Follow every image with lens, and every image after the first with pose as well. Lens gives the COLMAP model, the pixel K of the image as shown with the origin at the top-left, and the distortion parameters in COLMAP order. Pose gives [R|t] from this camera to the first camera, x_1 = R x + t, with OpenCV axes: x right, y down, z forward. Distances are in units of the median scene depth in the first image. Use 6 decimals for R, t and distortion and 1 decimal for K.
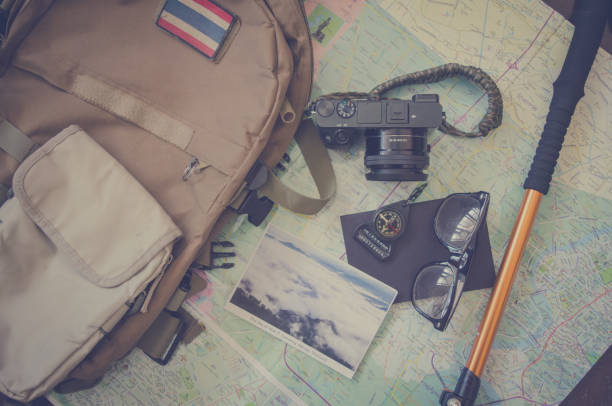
lens RADIAL K [[601.5, 0, 304.0], [0, 601.5, 200.0], [0, 0, 1]] dist [-0.074268, 0.000000]
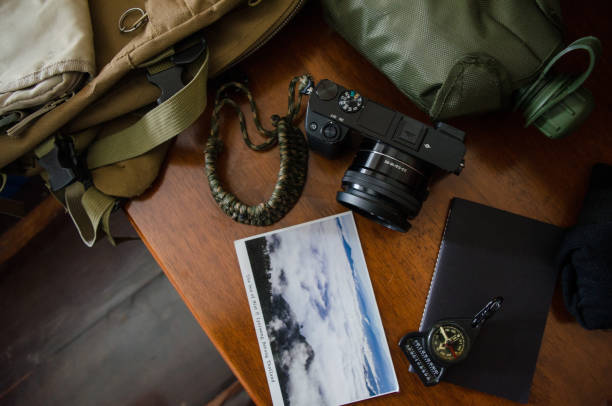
lens RADIAL K [[483.7, 0, 304.4], [0, 483.7, 202.3], [0, 0, 1]] dist [-0.098650, 0.020683]
pose [[0.673927, 0.738381, -0.024824, -0.094174], [-0.738651, 0.674083, -0.002671, 0.078432], [0.014761, 0.020136, 0.999688, 0.359345]]
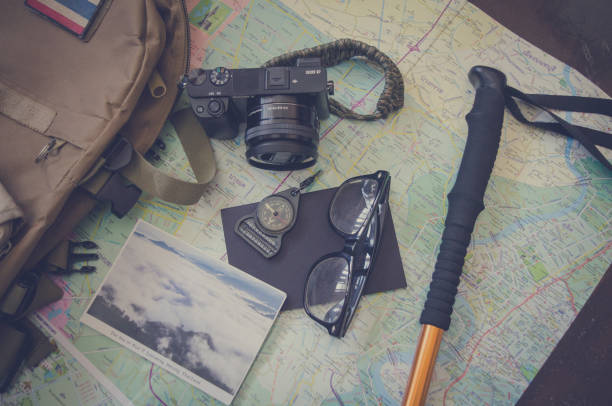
lens RADIAL K [[601.5, 0, 305.6], [0, 601.5, 198.5], [0, 0, 1]] dist [-0.074268, 0.000000]
pose [[0.999445, -0.005847, 0.032780, 0.153394], [0.013086, 0.974224, -0.225201, 0.207401], [-0.030618, 0.225505, 0.973761, 0.159573]]
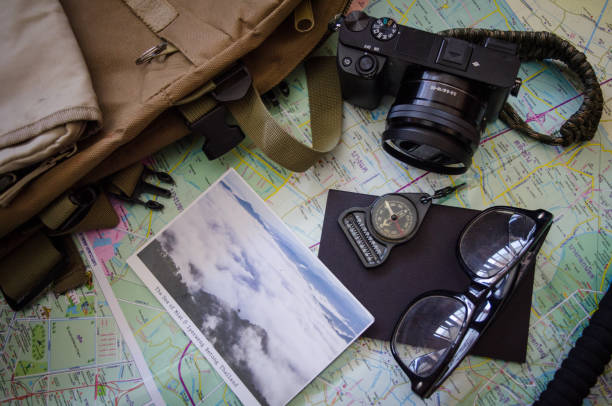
lens RADIAL K [[601.5, 0, 306.2], [0, 601.5, 198.3], [0, 0, 1]] dist [-0.074268, 0.000000]
pose [[0.942552, 0.320447, -0.094392, 0.103672], [-0.332342, 0.928111, -0.167806, 0.162053], [0.033834, 0.189536, 0.981291, 0.326599]]
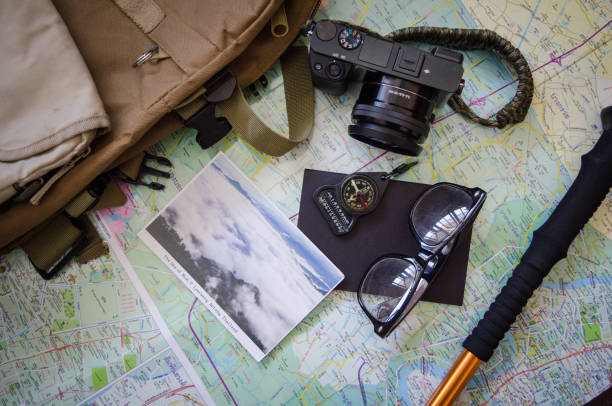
lens RADIAL K [[601.5, 0, 306.1], [0, 601.5, 199.3], [0, 0, 1]] dist [-0.074268, 0.000000]
pose [[0.954617, 0.296494, 0.028246, 0.050750], [-0.296582, 0.955007, -0.001127, 0.067609], [-0.027309, -0.007302, 0.999600, 0.178420]]
